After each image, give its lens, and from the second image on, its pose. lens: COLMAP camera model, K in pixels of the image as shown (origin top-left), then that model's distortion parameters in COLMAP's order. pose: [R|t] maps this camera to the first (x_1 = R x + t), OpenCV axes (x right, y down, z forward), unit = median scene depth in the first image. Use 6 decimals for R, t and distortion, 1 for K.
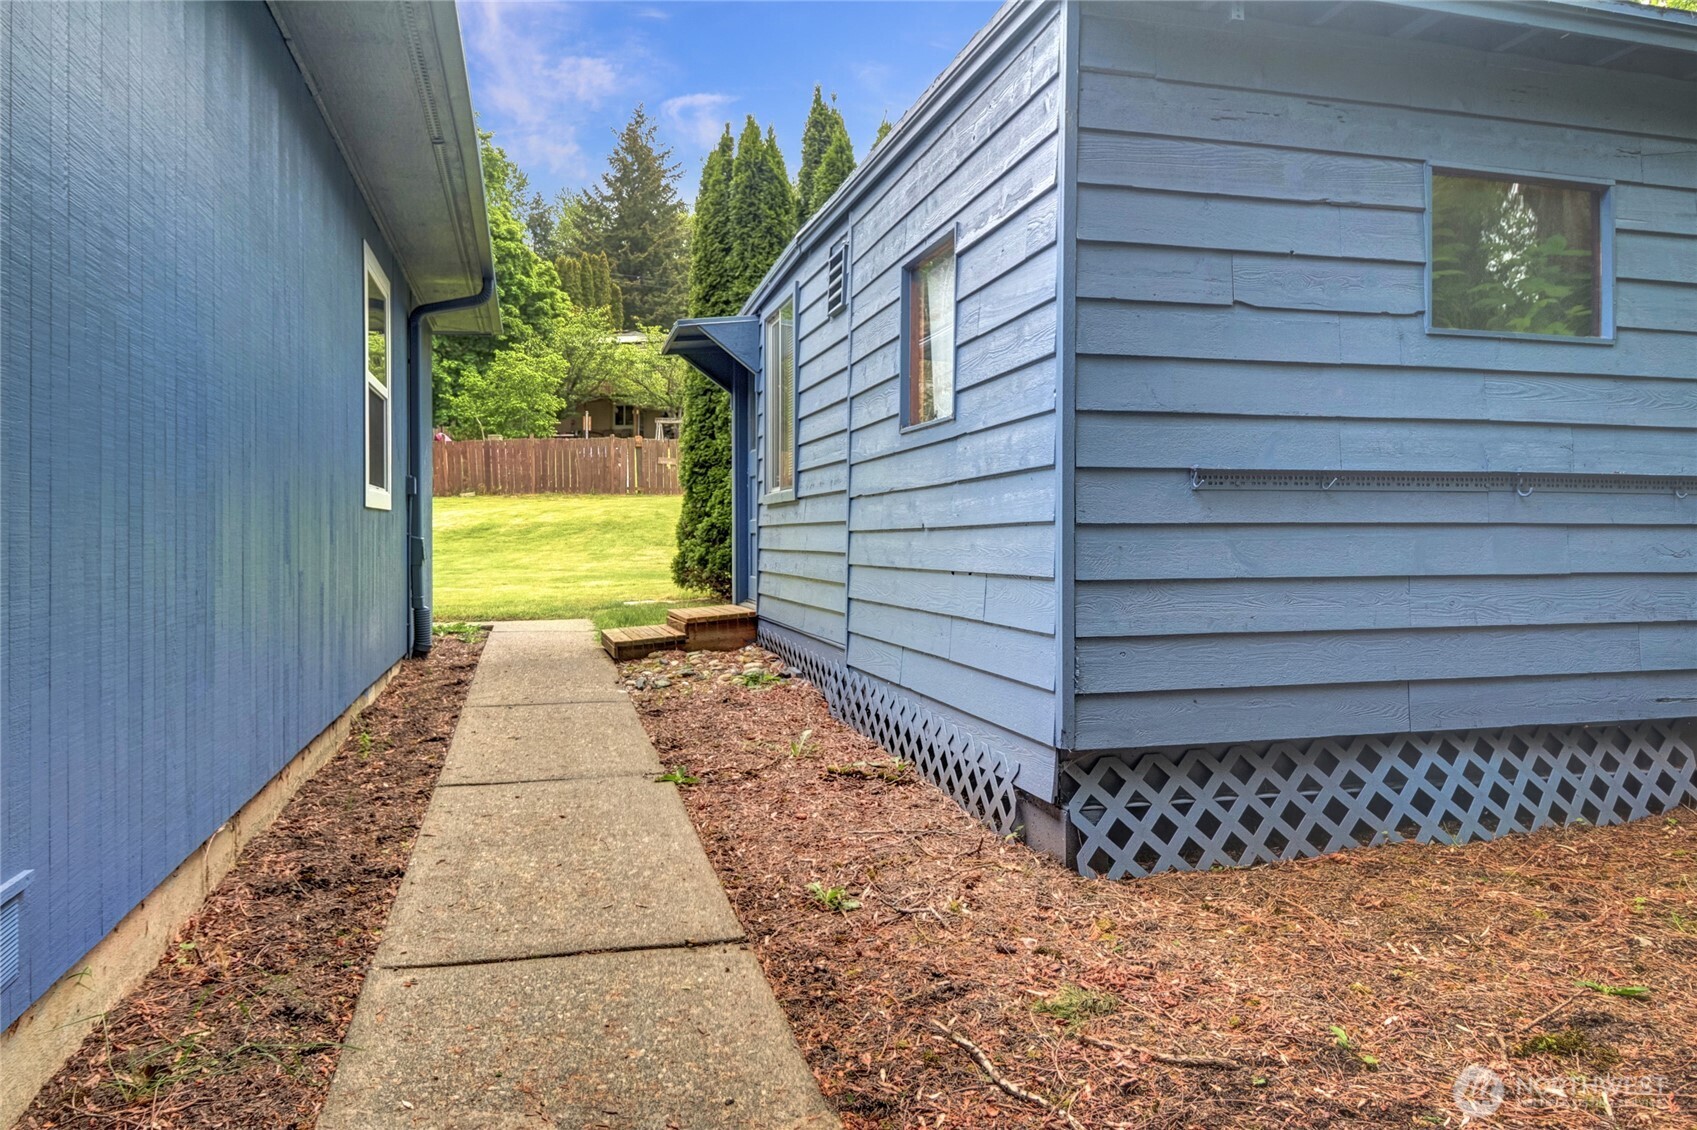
lens RADIAL K [[1149.9, 0, 852.6], [0, 1149.9, 559.7], [0, 0, 1]] dist [0.001392, 0.000182]
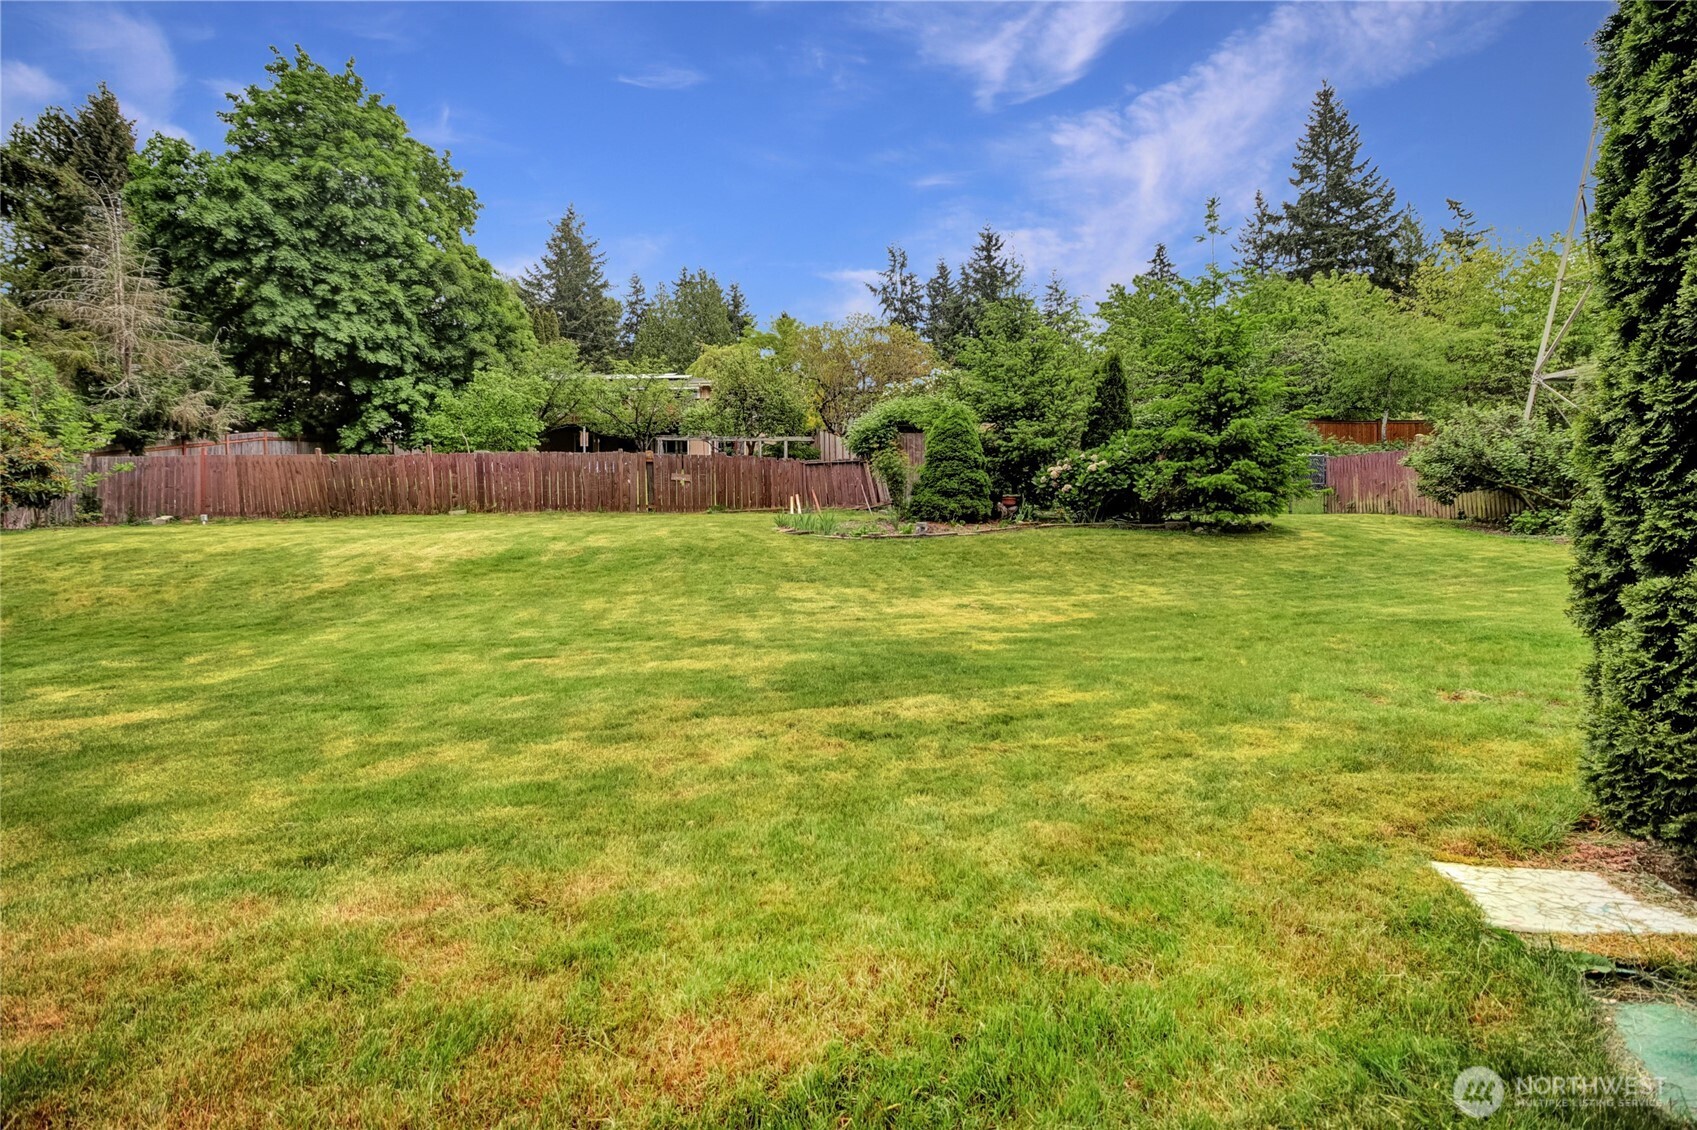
lens RADIAL K [[794.6, 0, 841.2], [0, 794.6, 559.2], [0, 0, 1]] dist [-0.002789, -0.000107]
pose [[0.986314, -0.010841, 0.164522, -0.108192], [0.011084, 0.999938, -0.000562, -0.012363], [-0.164506, 0.002378, 0.986373, 0.256389]]
